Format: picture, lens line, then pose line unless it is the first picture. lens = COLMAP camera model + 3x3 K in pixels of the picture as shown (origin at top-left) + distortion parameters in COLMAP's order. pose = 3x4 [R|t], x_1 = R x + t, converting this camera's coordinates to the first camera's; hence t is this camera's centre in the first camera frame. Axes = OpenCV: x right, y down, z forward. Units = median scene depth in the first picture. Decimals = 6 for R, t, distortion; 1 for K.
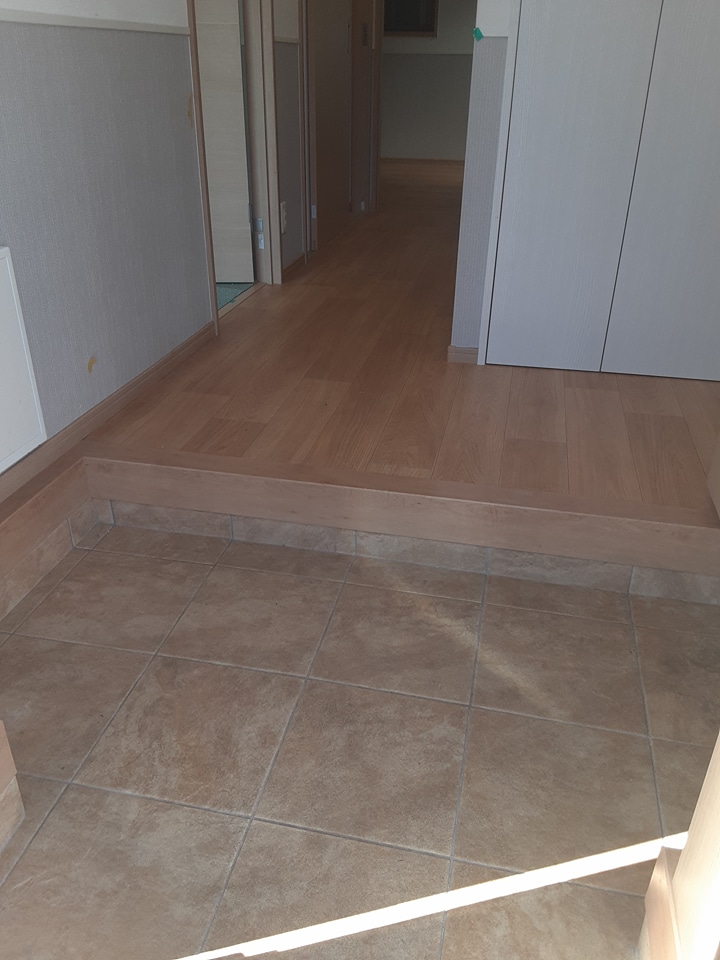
lens RADIAL K [[788.6, 0, 362.8], [0, 788.6, 479.6], [0, 0, 1]] dist [0.078902, -0.094409]
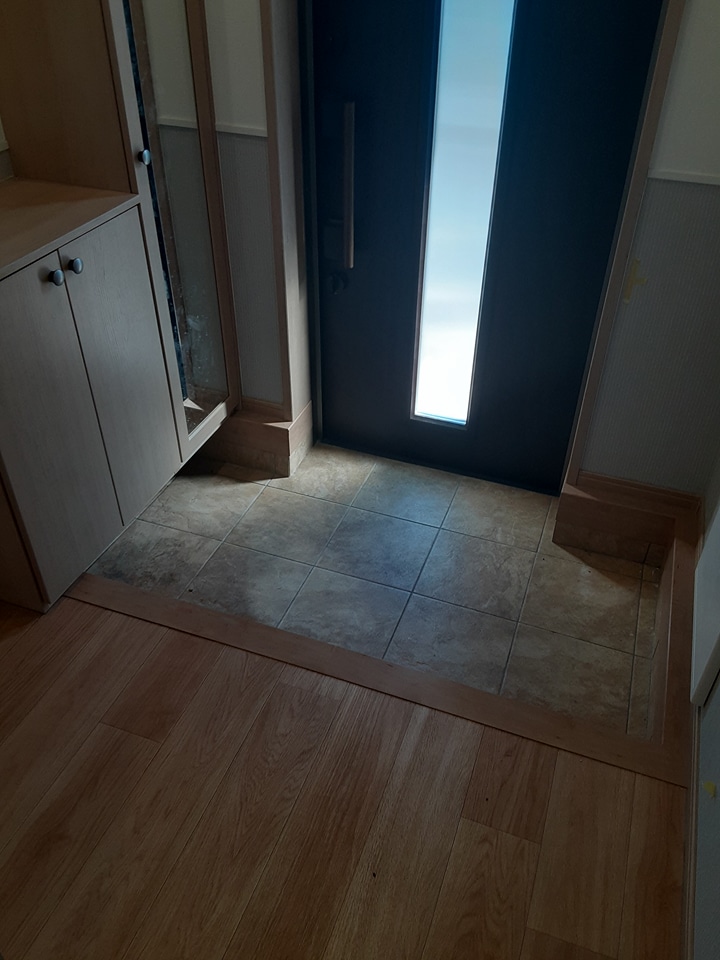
lens RADIAL K [[788.6, 0, 357.0], [0, 788.6, 475.3], [0, 0, 1]] dist [0.078902, -0.094409]
pose [[-0.989468, -0.106052, 0.098521, -0.089184], [0.041421, 0.444717, 0.894713, -1.179906], [-0.138700, 0.889371, -0.435640, 1.427584]]
